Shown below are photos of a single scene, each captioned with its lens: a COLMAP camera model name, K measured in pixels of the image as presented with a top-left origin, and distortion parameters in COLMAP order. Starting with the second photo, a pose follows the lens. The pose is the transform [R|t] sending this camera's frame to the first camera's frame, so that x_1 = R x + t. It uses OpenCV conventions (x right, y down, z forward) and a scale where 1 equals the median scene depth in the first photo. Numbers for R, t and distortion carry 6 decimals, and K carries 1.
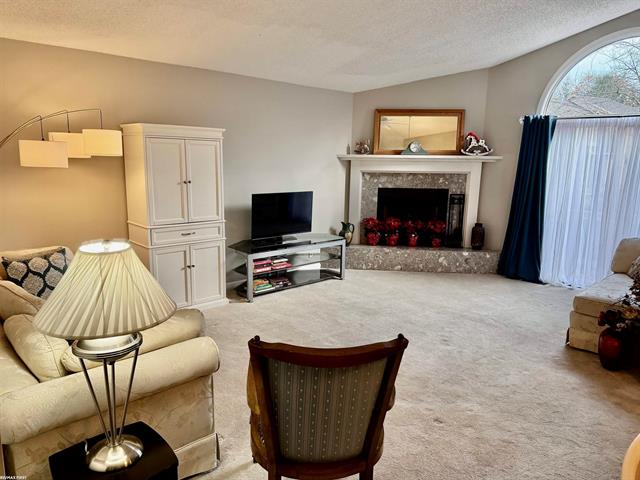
lens RADIAL K [[449.0, 0, 320.0], [0, 449.0, 240.0], [0, 0, 1]] dist [0.076746, -0.116901]
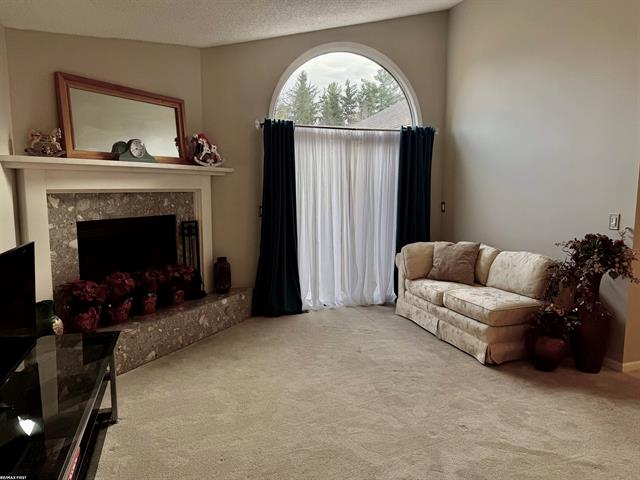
lens RADIAL K [[449.0, 0, 320.0], [0, 449.0, 240.0], [0, 0, 1]] dist [0.076746, -0.116901]
pose [[0.388030, -0.121406, 0.913615, -0.256806], [0.170777, 0.983591, 0.058172, -0.080503], [-0.905686, 0.133451, 0.402397, 0.552979]]
